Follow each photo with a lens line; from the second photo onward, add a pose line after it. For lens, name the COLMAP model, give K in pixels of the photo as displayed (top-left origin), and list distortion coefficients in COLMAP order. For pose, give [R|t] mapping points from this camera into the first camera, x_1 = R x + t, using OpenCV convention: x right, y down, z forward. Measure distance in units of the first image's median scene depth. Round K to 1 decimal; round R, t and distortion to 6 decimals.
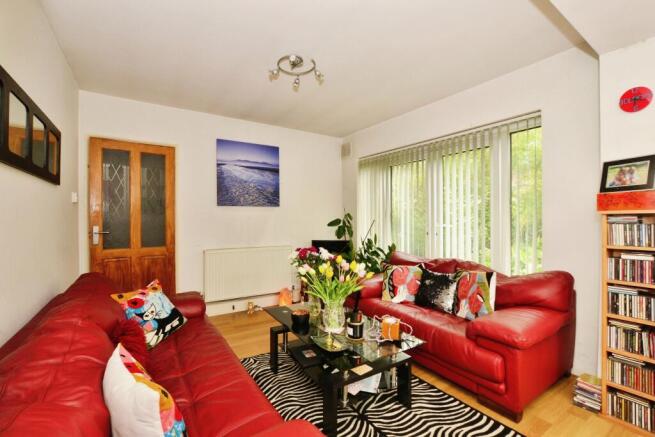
lens RADIAL K [[290.7, 0, 329.8], [0, 290.7, 222.4], [0, 0, 1]] dist [-0.035224, 0.006320]
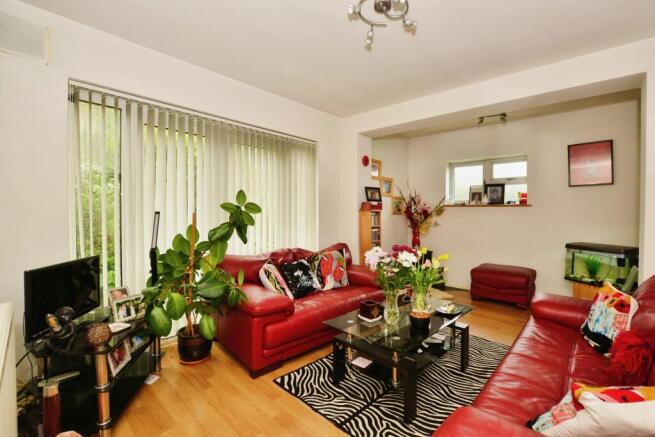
lens RADIAL K [[290.7, 0, 329.8], [0, 290.7, 222.4], [0, 0, 1]] dist [-0.035224, 0.006320]
pose [[-0.244476, 0.000762, 0.969655, -0.726863], [-0.005870, 0.999980, -0.002266, 0.042043], [-0.969638, -0.006246, -0.244466, 1.217518]]
